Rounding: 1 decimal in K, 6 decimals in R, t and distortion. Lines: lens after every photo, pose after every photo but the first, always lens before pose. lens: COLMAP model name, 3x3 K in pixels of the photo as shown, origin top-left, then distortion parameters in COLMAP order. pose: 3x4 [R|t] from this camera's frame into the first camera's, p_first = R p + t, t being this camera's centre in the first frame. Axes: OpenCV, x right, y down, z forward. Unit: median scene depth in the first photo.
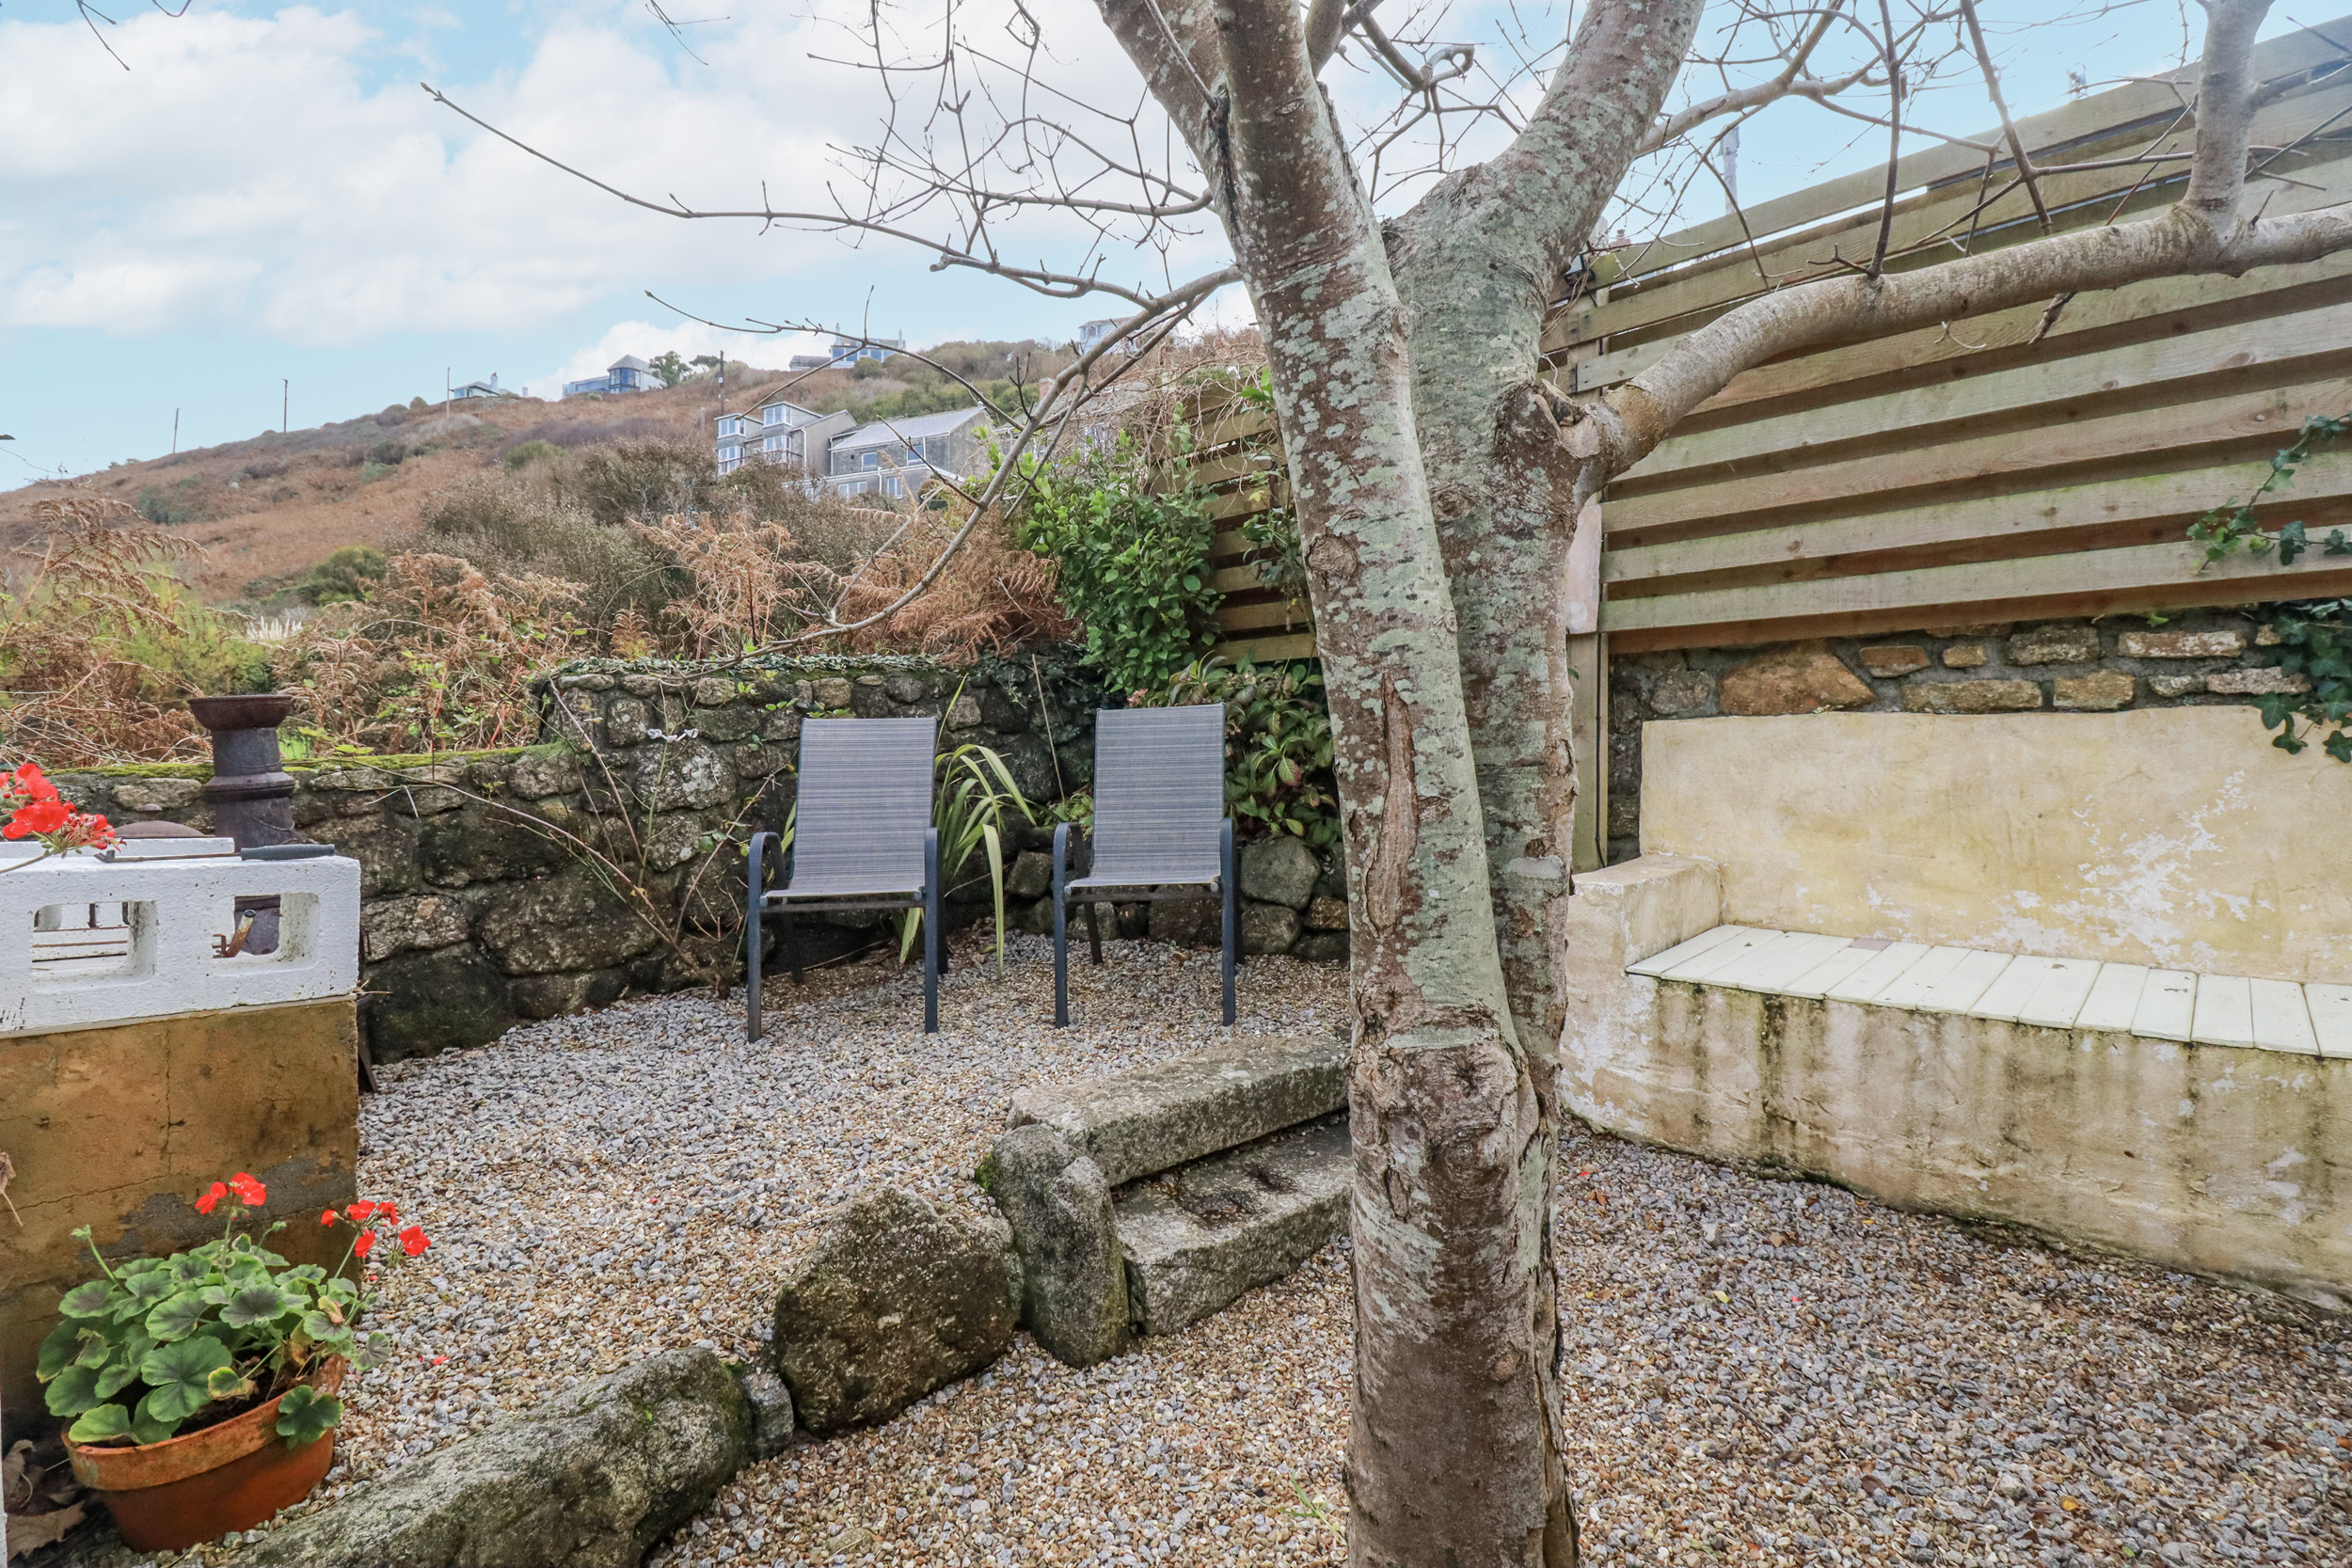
lens RADIAL K [[1069.0, 0, 1177.8], [0, 1069.0, 782.5], [0, 0, 1]] dist [-0.013868, -0.005020]
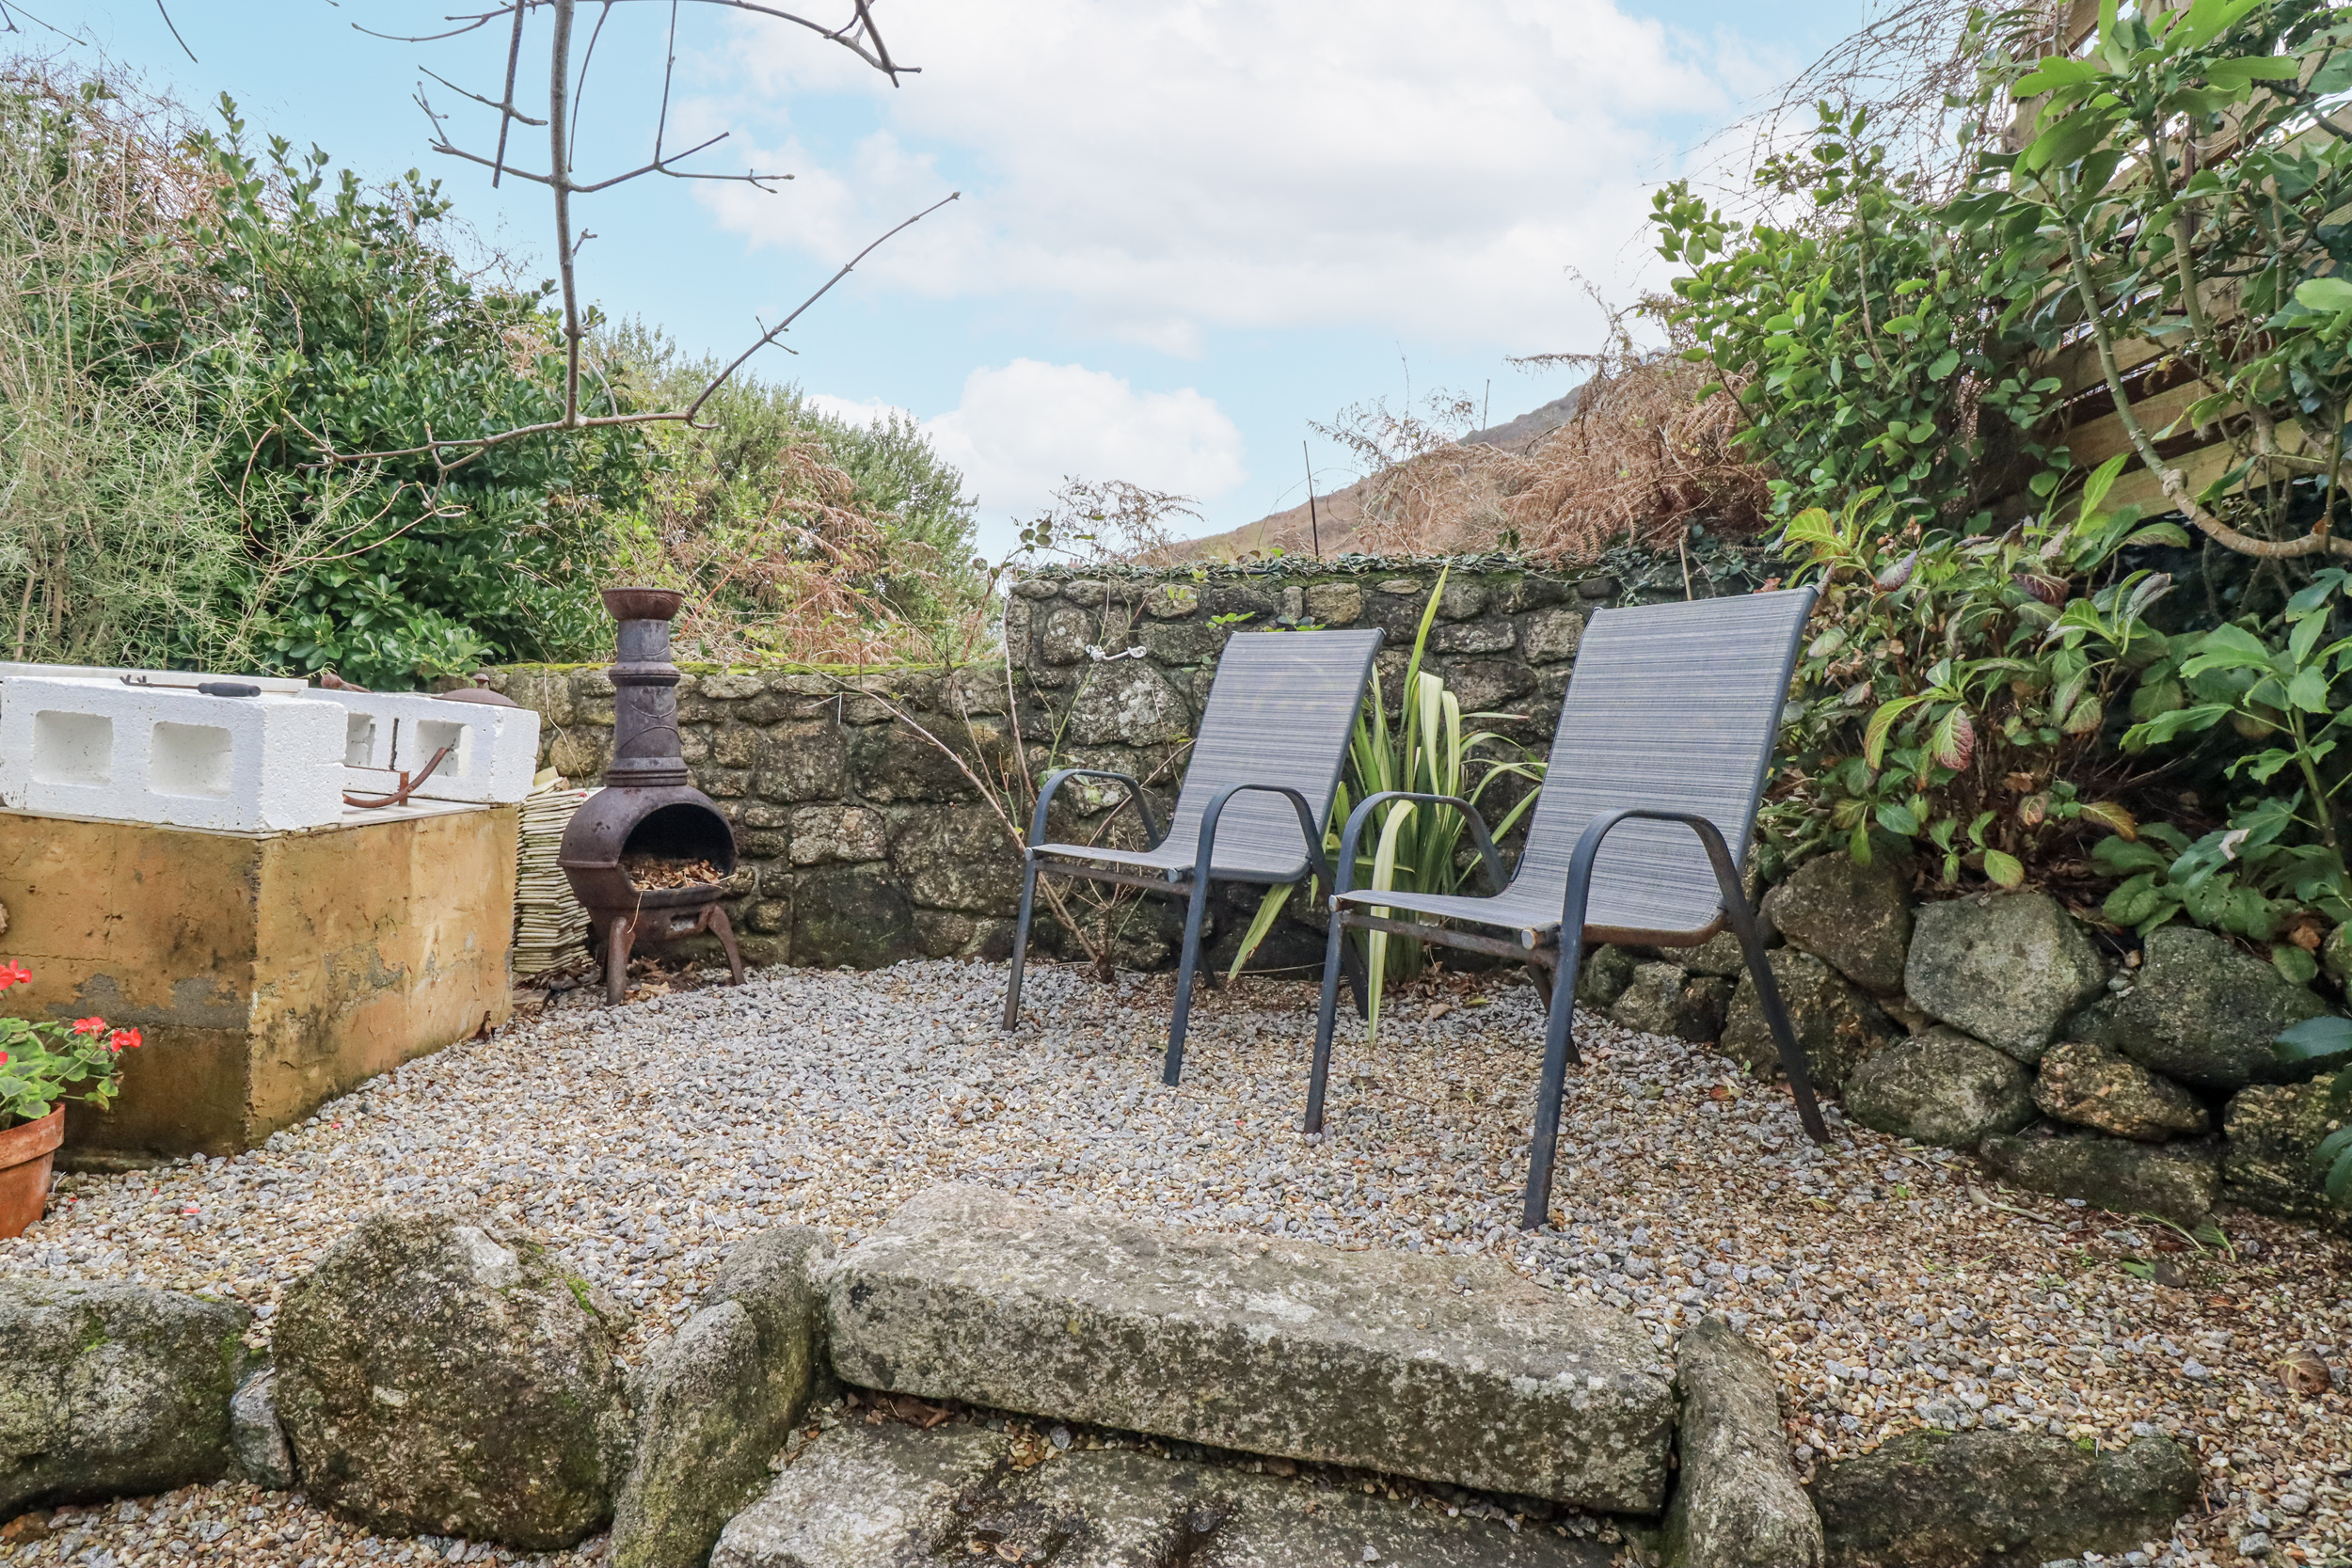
lens RADIAL K [[1270.1, 0, 1176.2], [0, 1270.1, 784.5], [0, 0, 1]] dist [-0.003548, -0.002467]
pose [[0.604788, 0.078267, -0.792531, 0.377832], [-0.081805, 0.996000, 0.035934, 0.019153], [0.792174, 0.043101, 0.608771, 0.500257]]
